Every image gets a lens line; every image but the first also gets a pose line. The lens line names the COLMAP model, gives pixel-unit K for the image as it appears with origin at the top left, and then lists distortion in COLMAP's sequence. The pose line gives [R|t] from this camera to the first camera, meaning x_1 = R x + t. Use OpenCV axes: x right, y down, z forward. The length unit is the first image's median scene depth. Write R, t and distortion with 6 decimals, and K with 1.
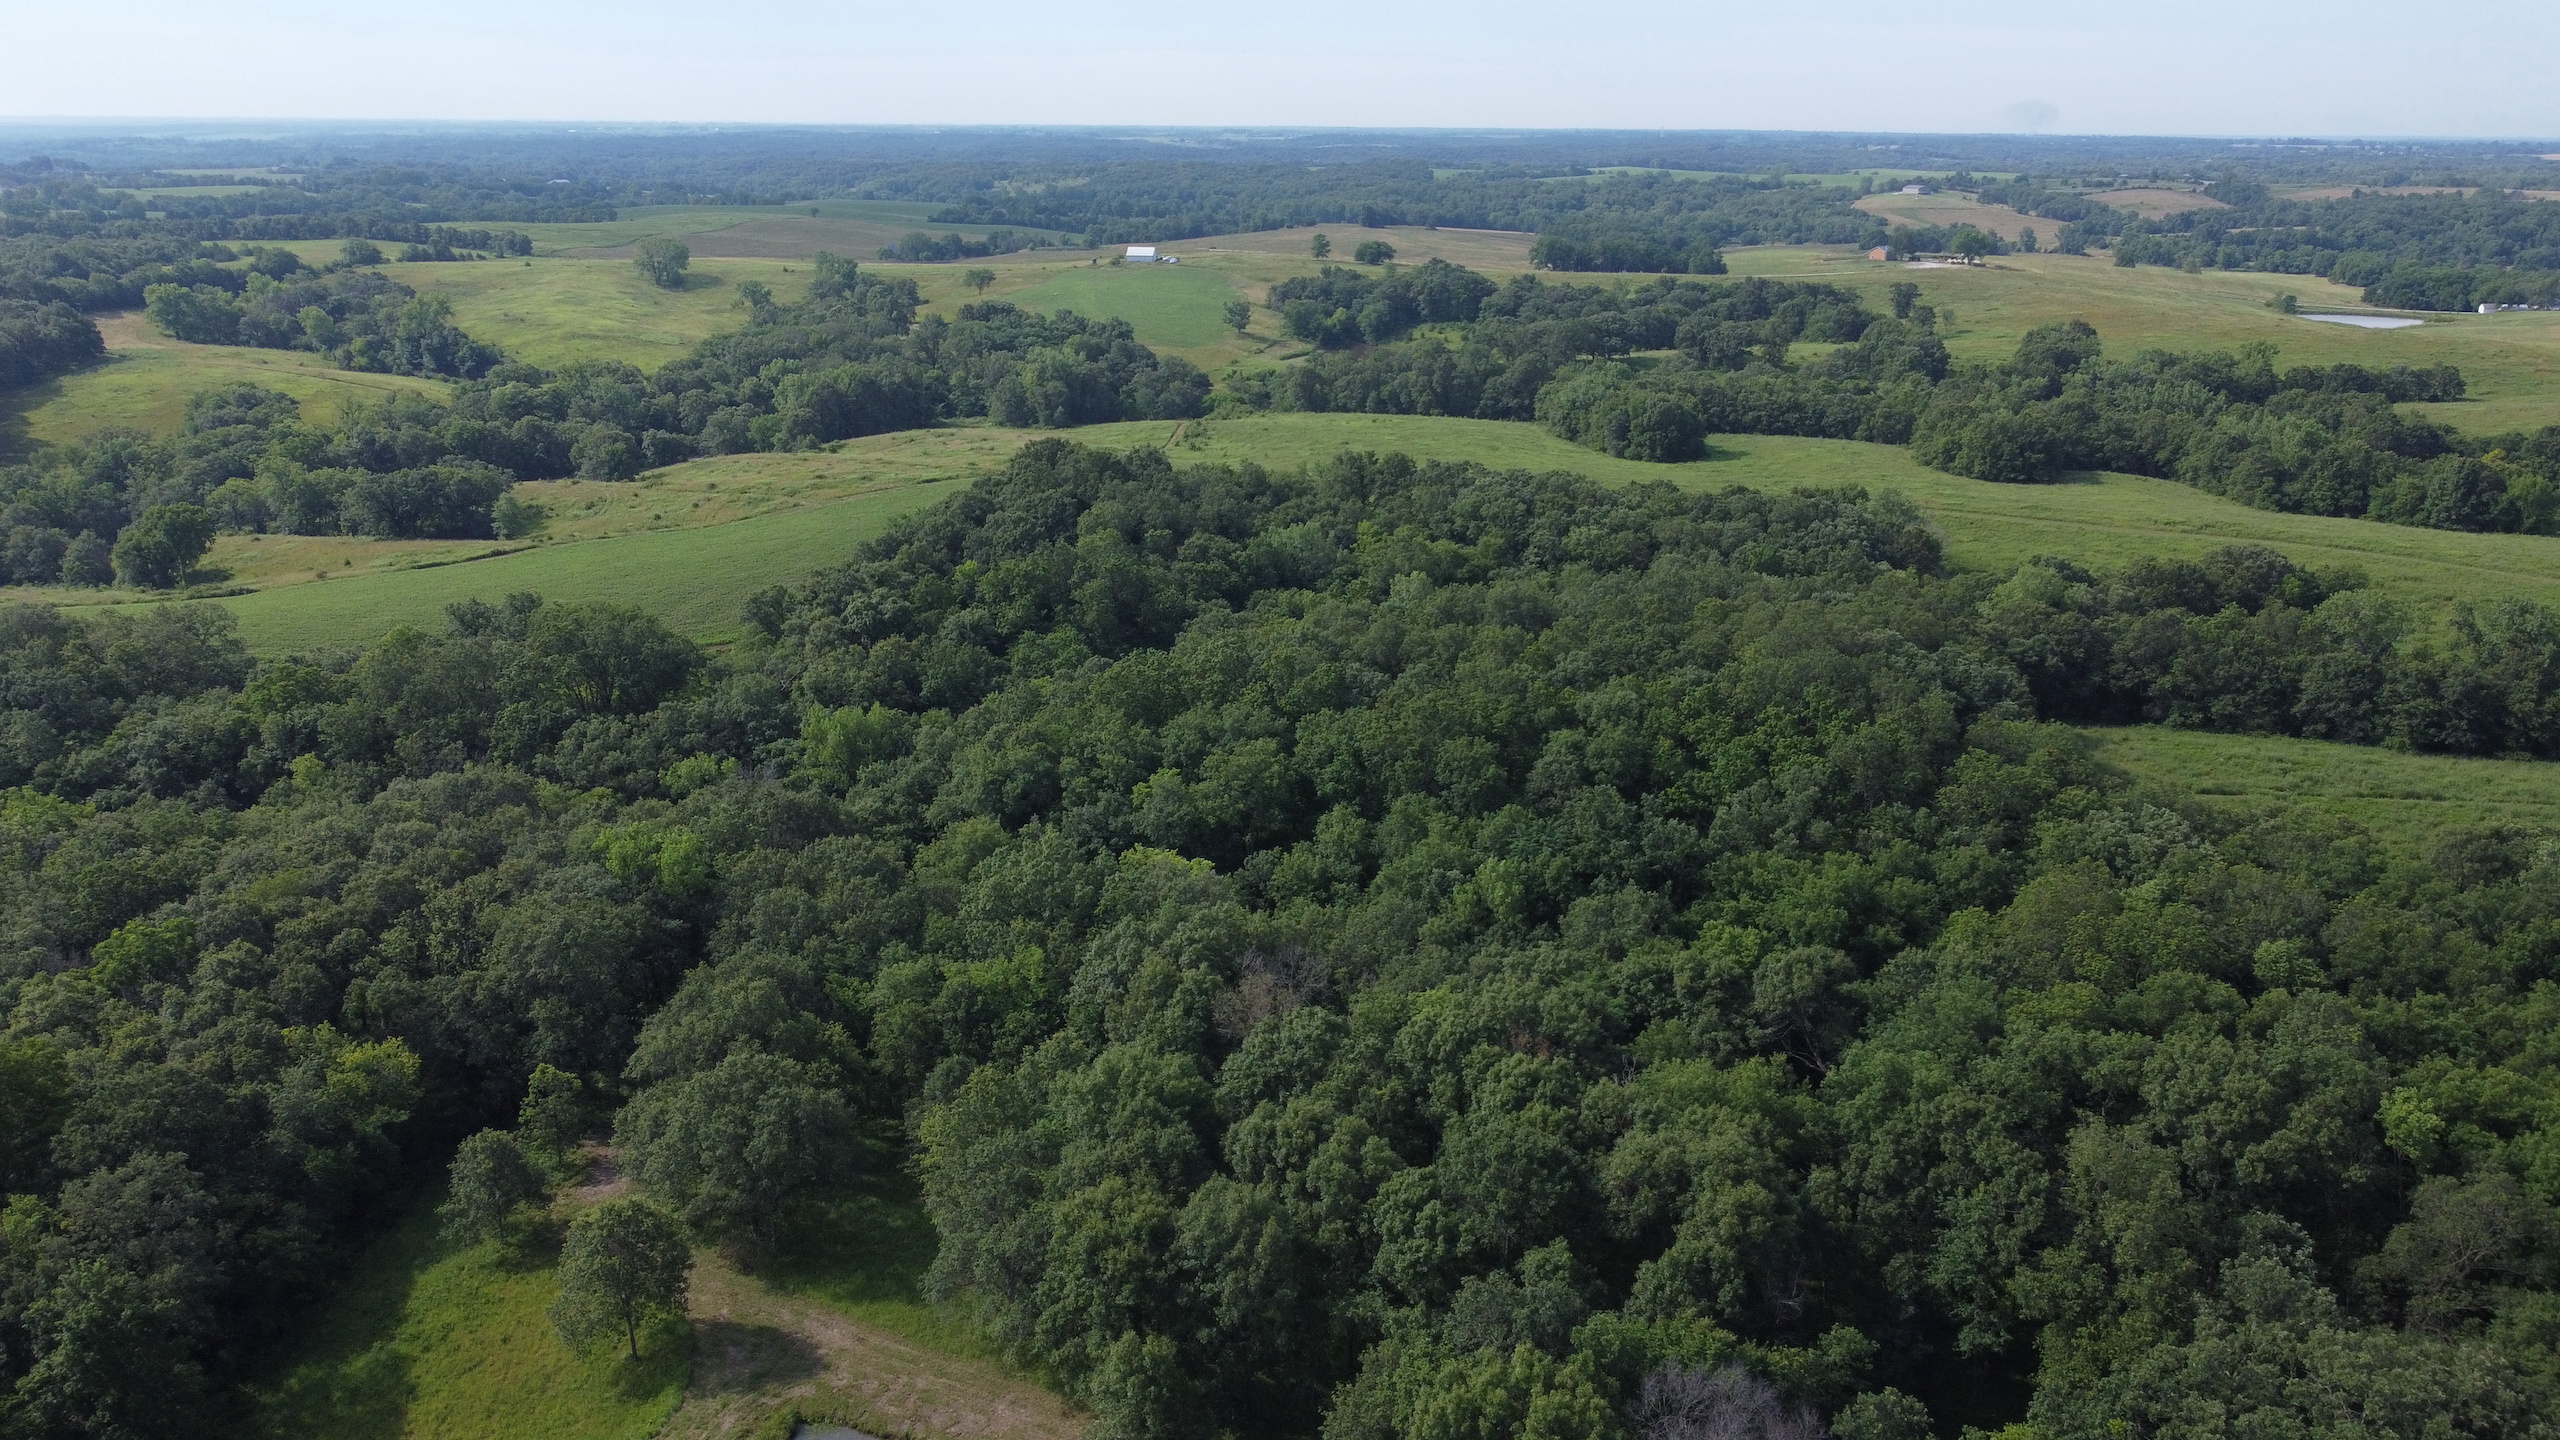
lens RADIAL K [[1936.9, 0, 1276.9], [0, 1936.9, 654.6], [0, 0, 1]] dist [0.001215, -0.011357]
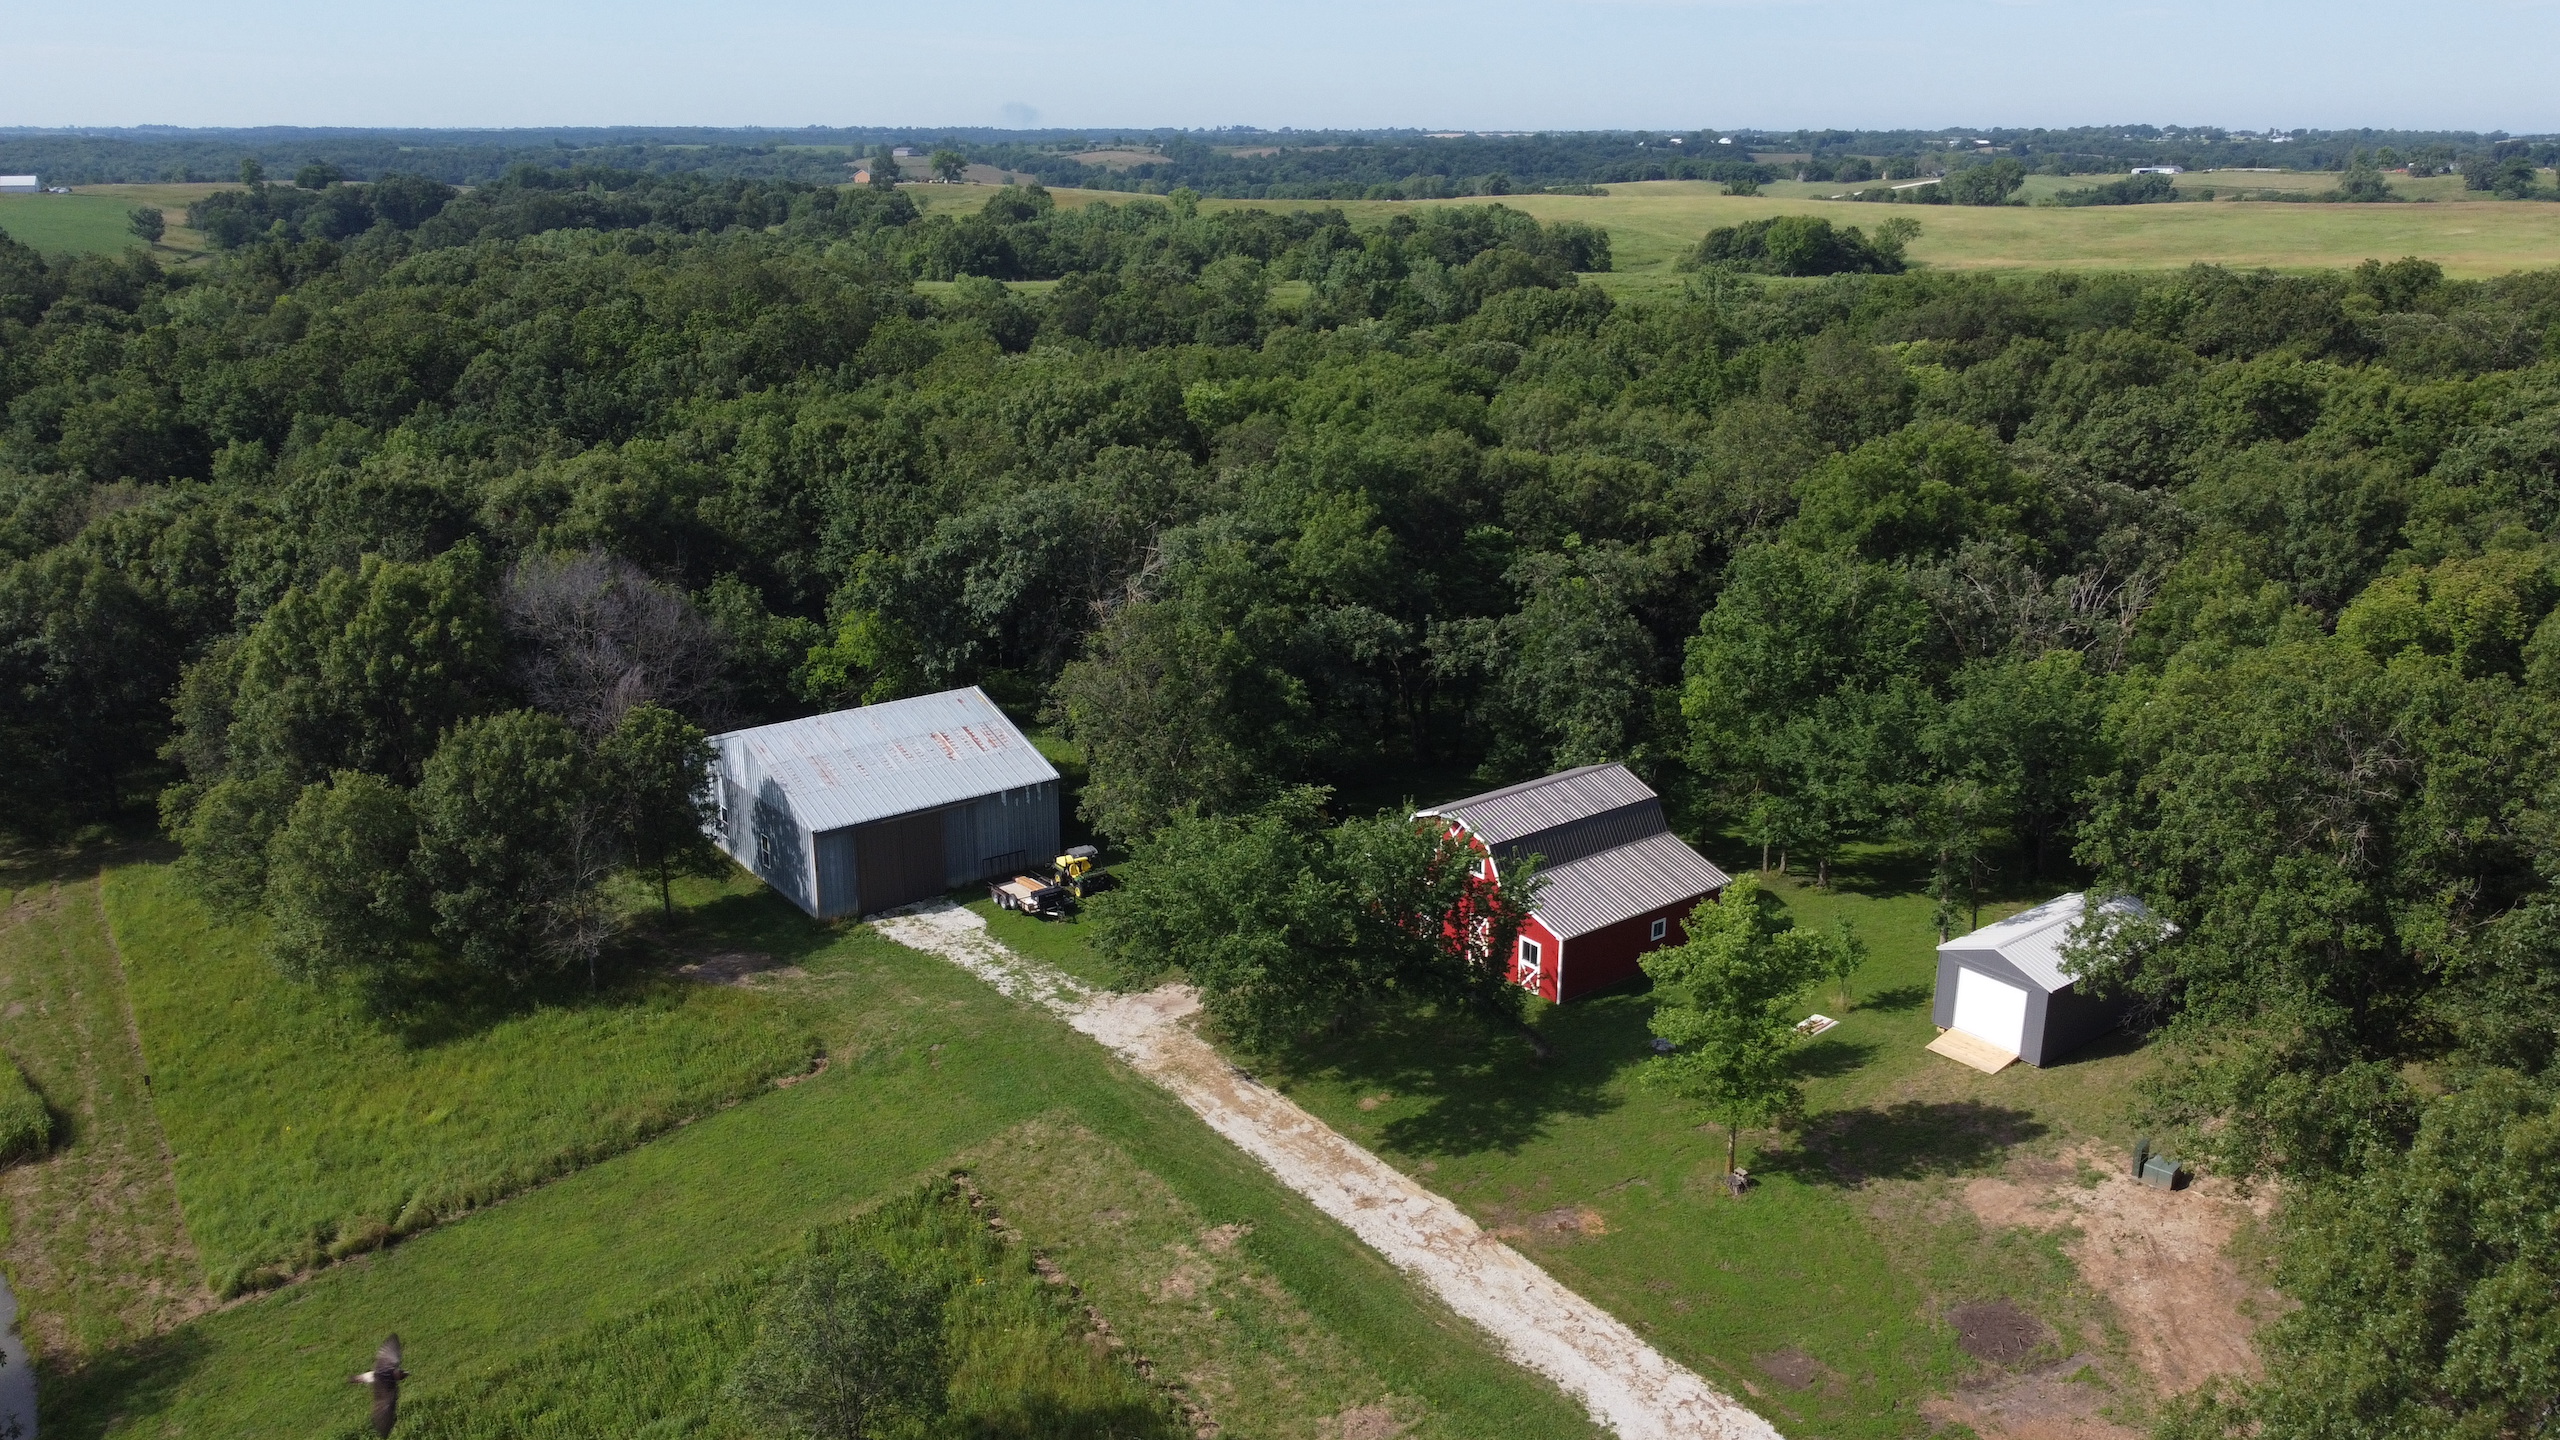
lens RADIAL K [[1932.8, 0, 1287.8], [0, 1932.8, 683.6], [0, 0, 1]] dist [0.001437, -0.030672]
pose [[0.881139, -0.133651, 0.453576, 0.015105], [0.127930, 0.990832, 0.043436, 0.078111], [-0.455223, 0.019753, 0.890158, -0.015491]]
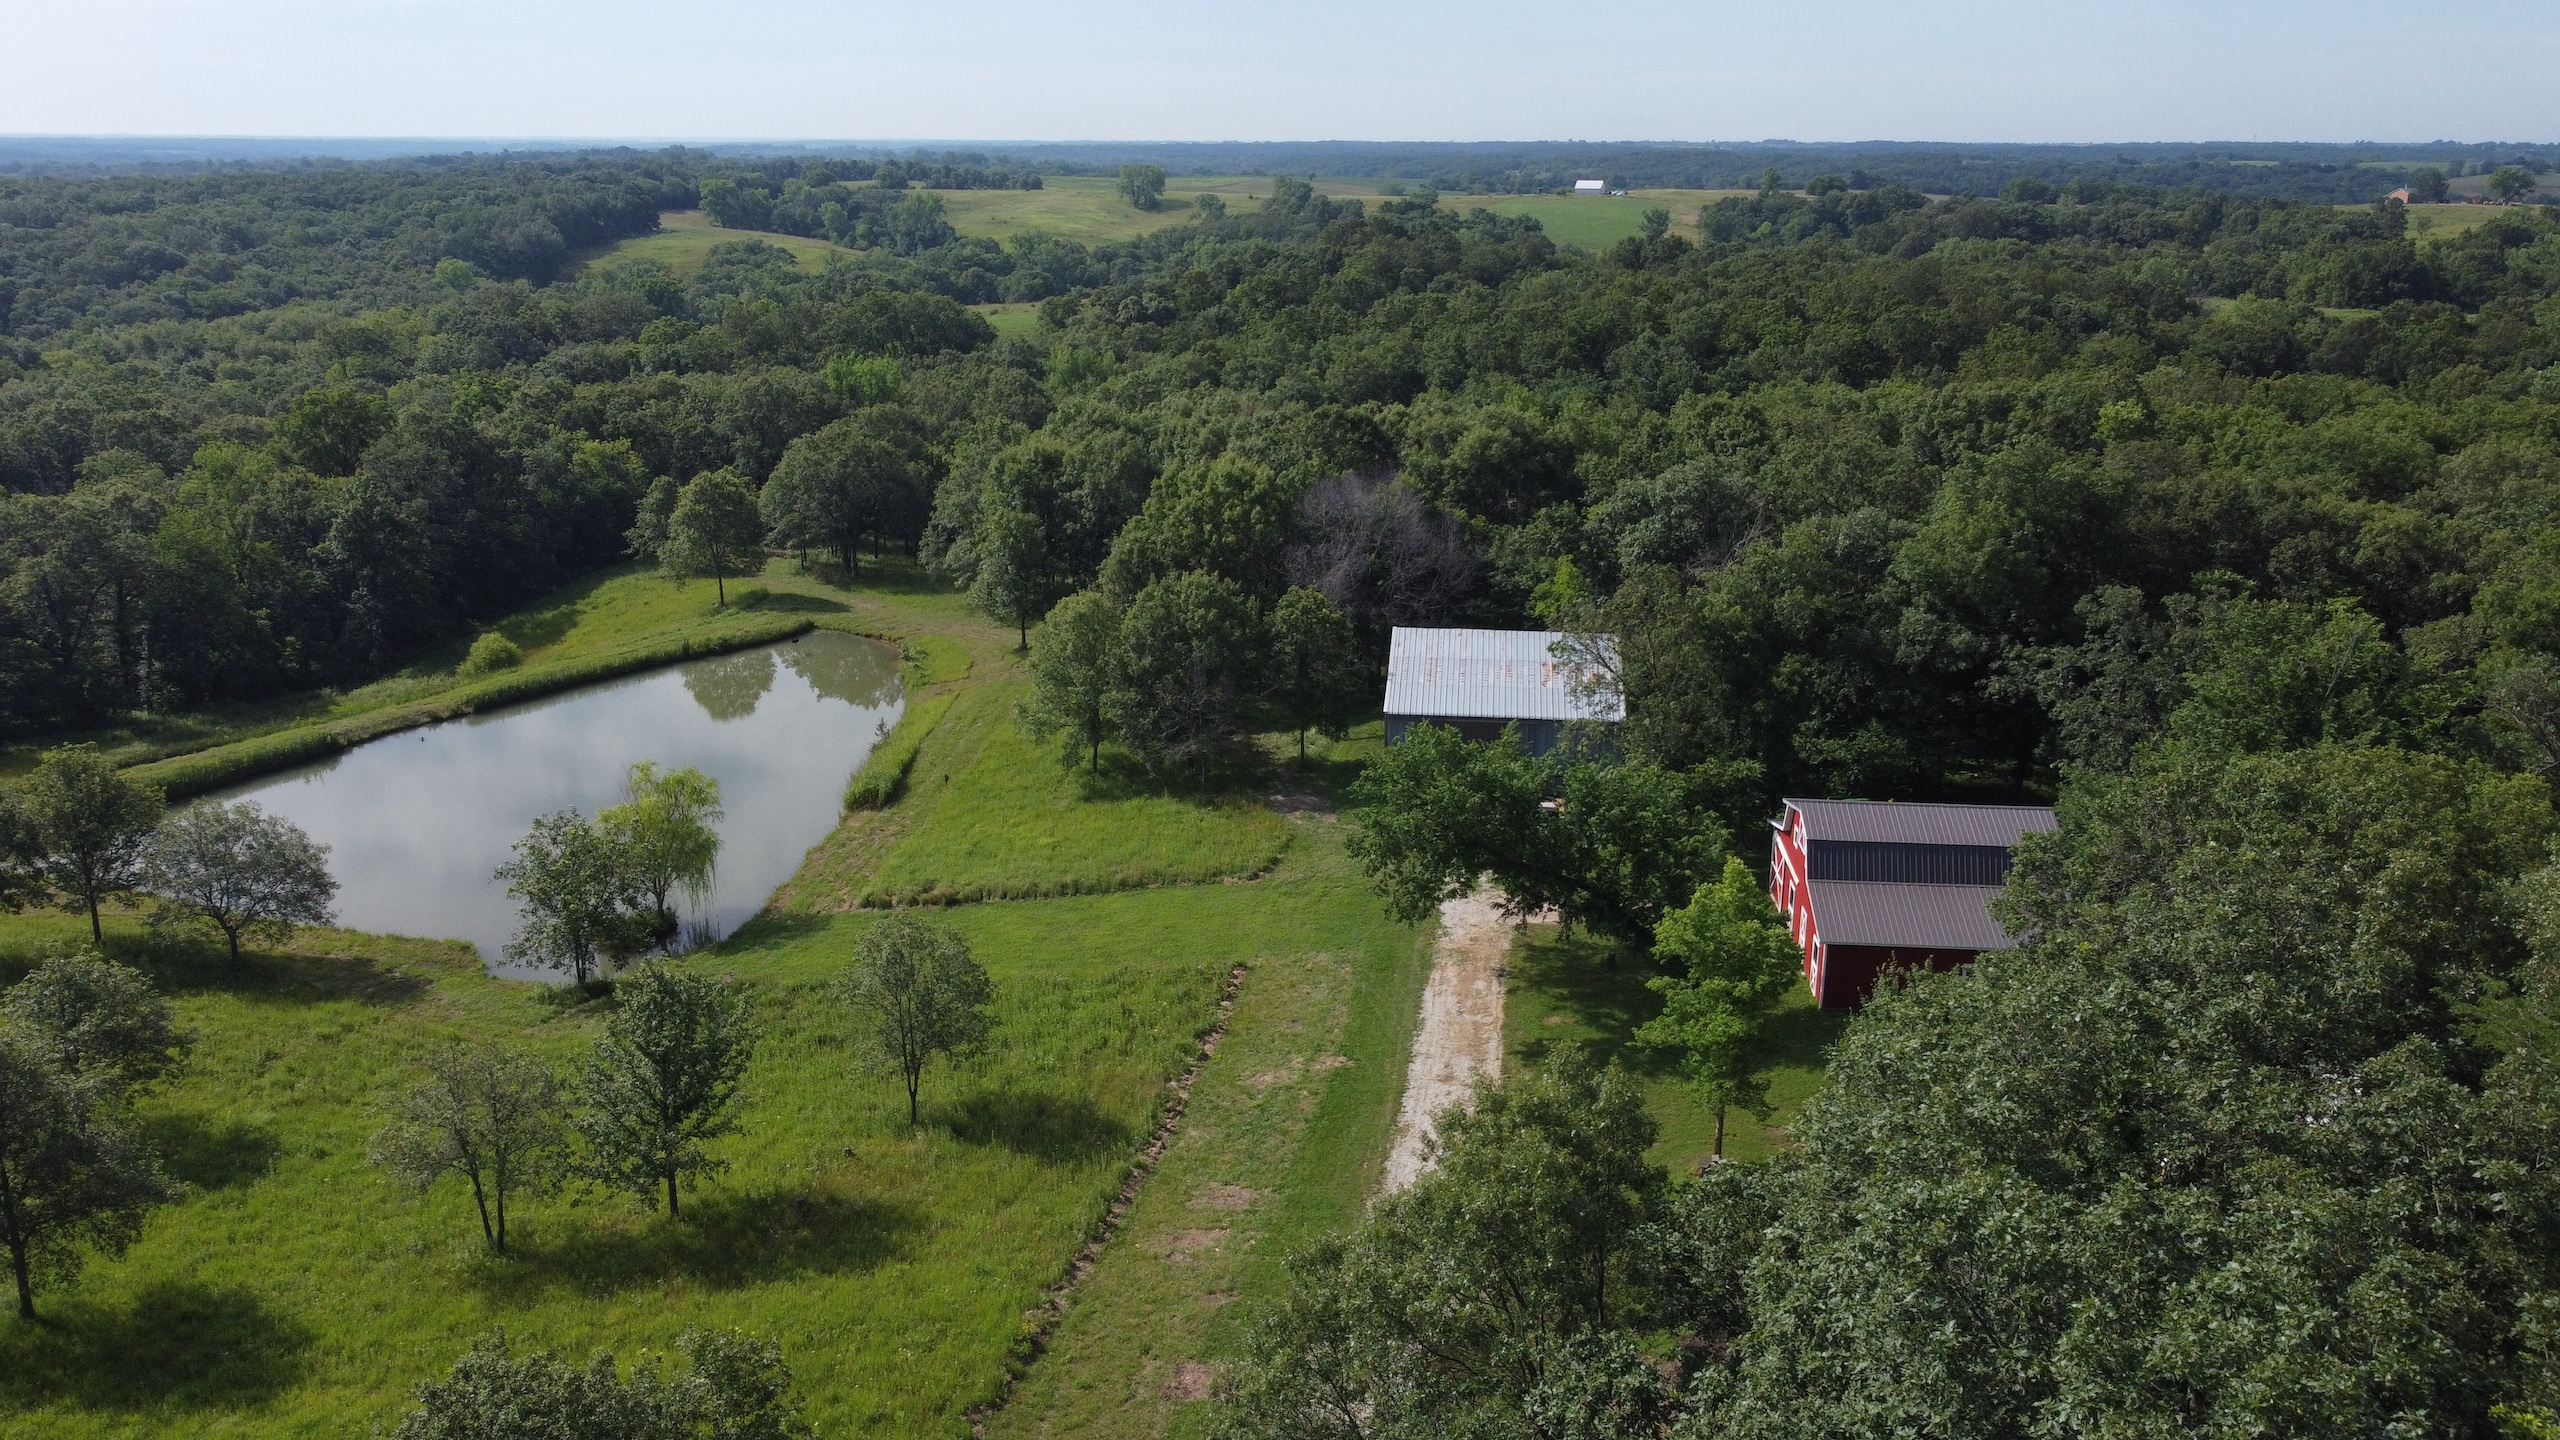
lens RADIAL K [[1936.9, 0, 1276.9], [0, 1936.9, 654.6], [0, 0, 1]] dist [0.001215, -0.011357]
pose [[0.963151, 0.065491, -0.260865, 0.089697], [-0.068283, 0.997665, -0.001643, 0.087316], [0.260148, 0.019395, 0.965374, -0.042387]]
